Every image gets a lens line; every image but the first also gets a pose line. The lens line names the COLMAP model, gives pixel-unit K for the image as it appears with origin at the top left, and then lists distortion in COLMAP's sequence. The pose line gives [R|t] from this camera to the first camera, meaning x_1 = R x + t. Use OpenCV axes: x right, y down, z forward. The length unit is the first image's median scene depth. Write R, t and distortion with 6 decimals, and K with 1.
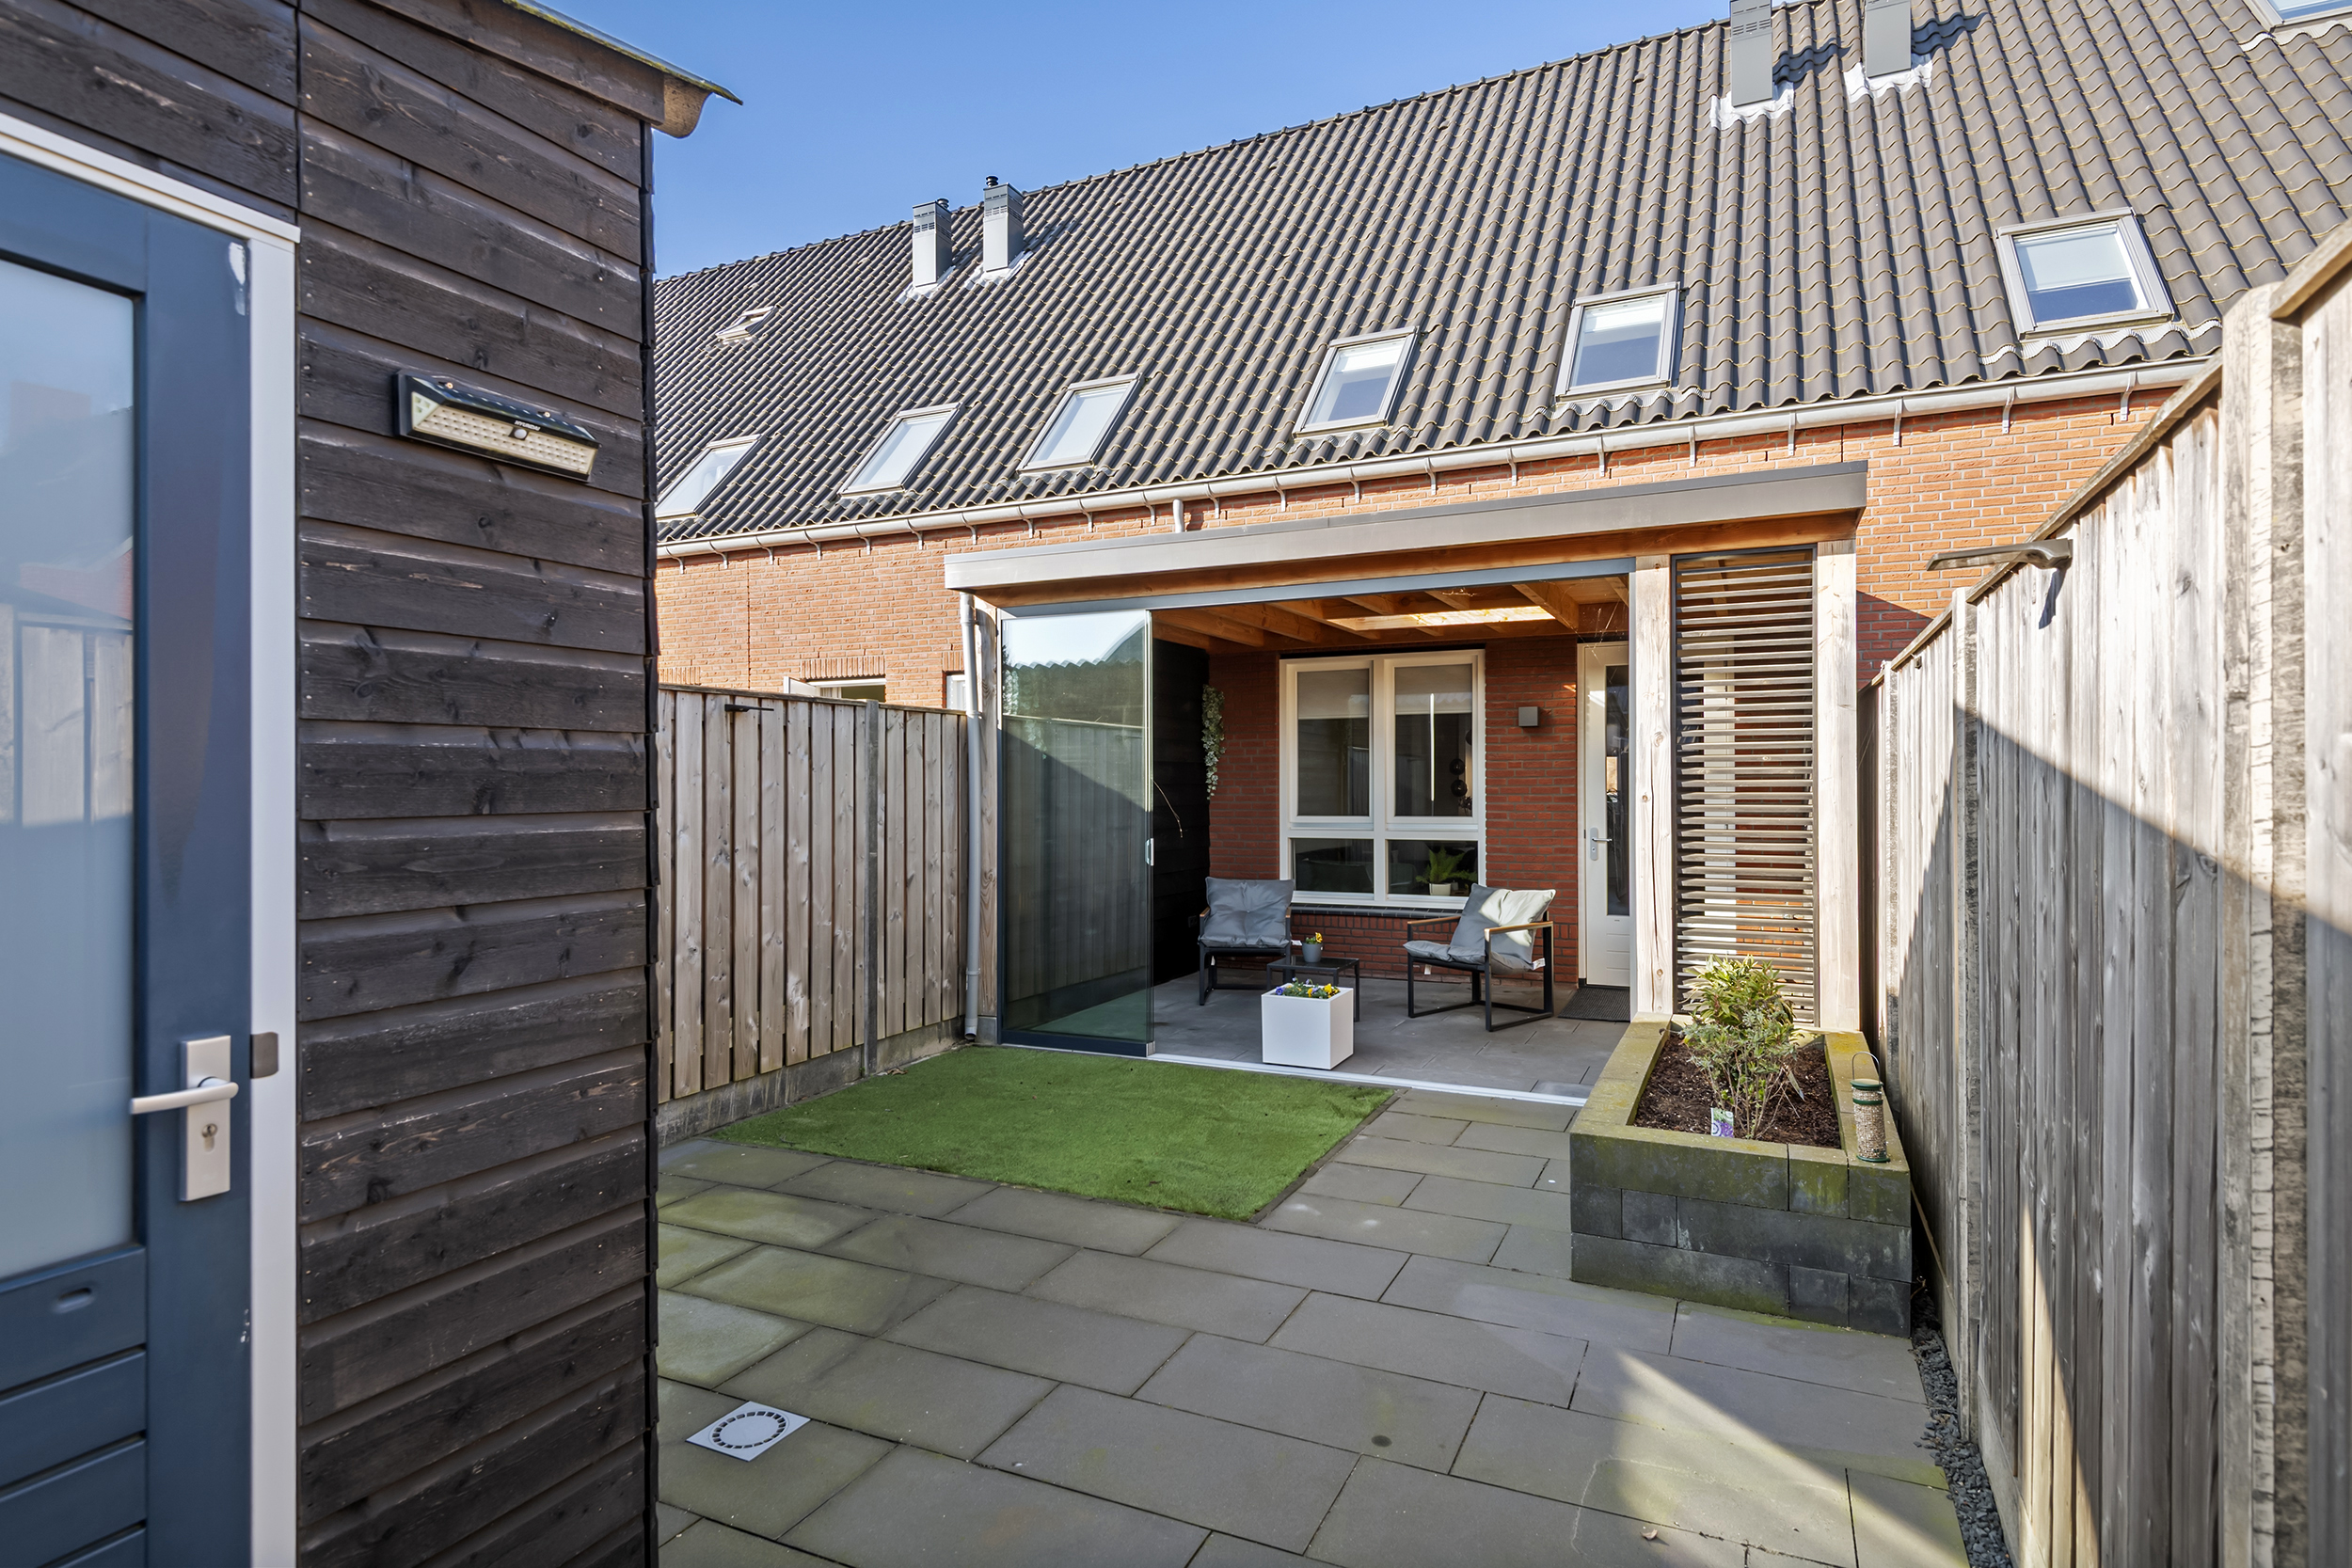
lens RADIAL K [[1274.8, 0, 1185.2], [0, 1274.8, 780.3], [0, 0, 1]] dist [0.020564, -0.007923]
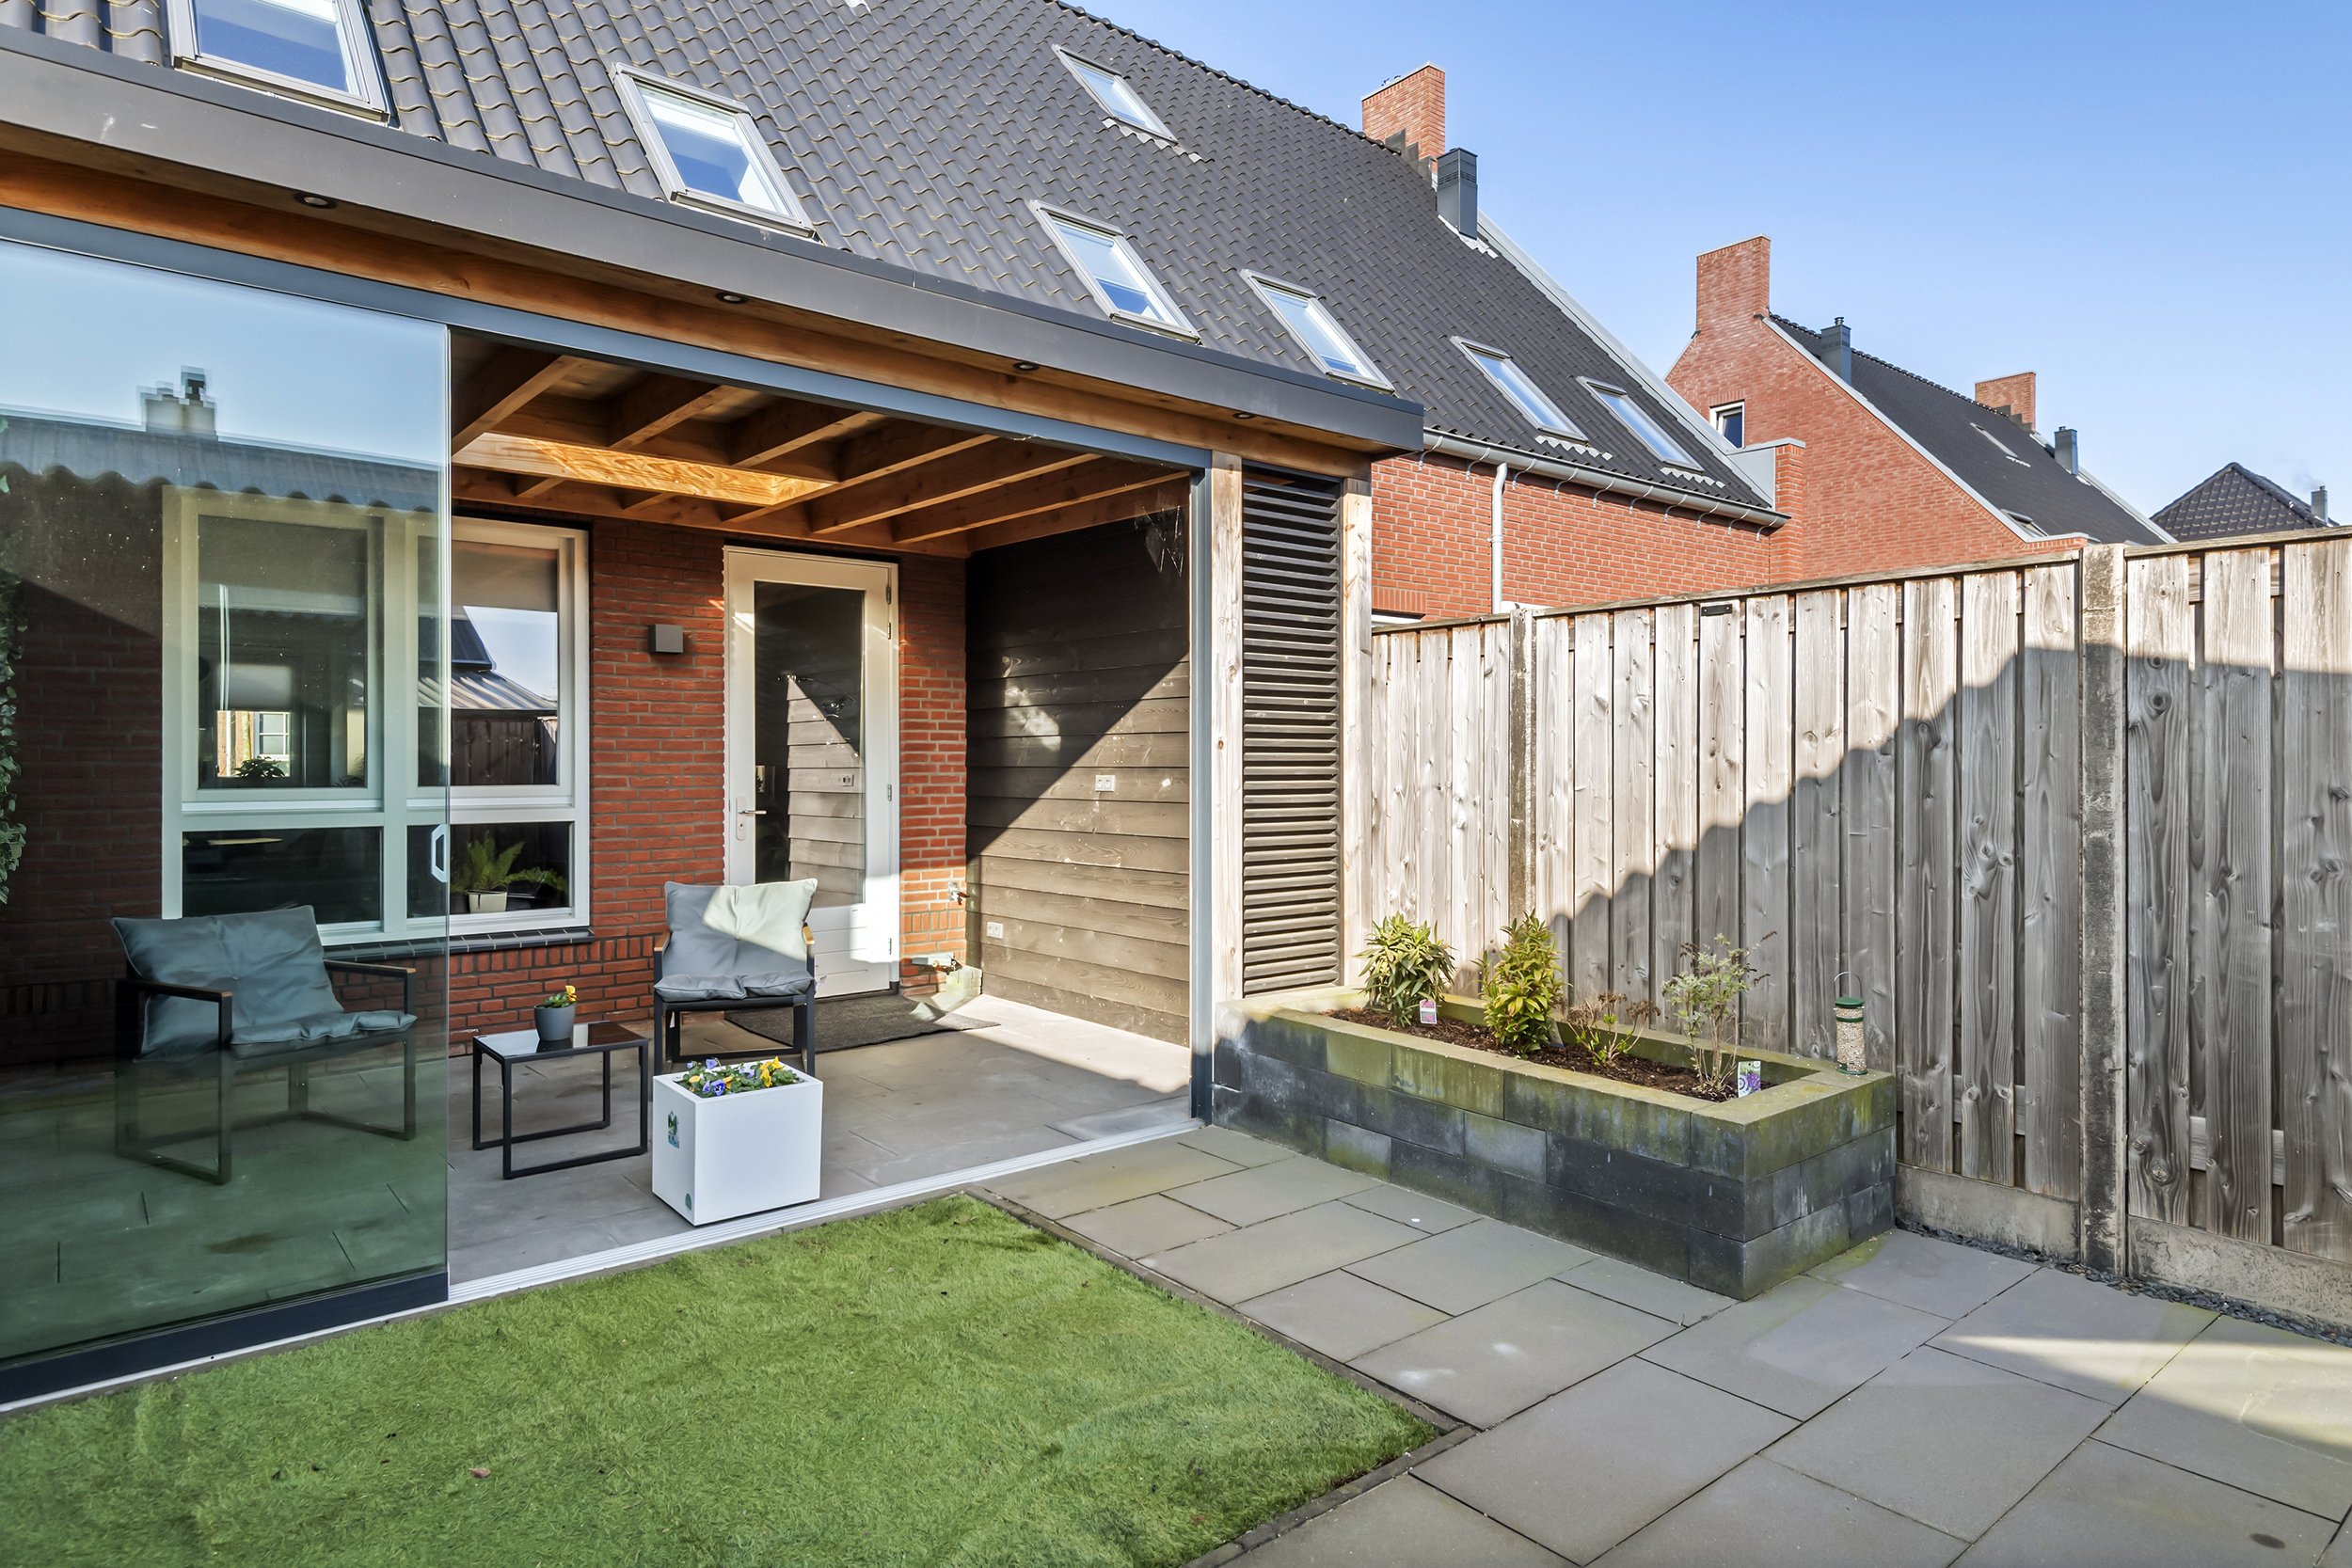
lens RADIAL K [[1361.1, 0, 1179.7], [0, 1361.1, 773.0], [0, 0, 1]] dist [0.021412, -0.002578]
pose [[0.393277, -0.002568, 0.919417, -0.481472], [-0.004573, 0.999978, 0.004749, 0.029239], [-0.919409, -0.006072, 0.393256, 0.707778]]
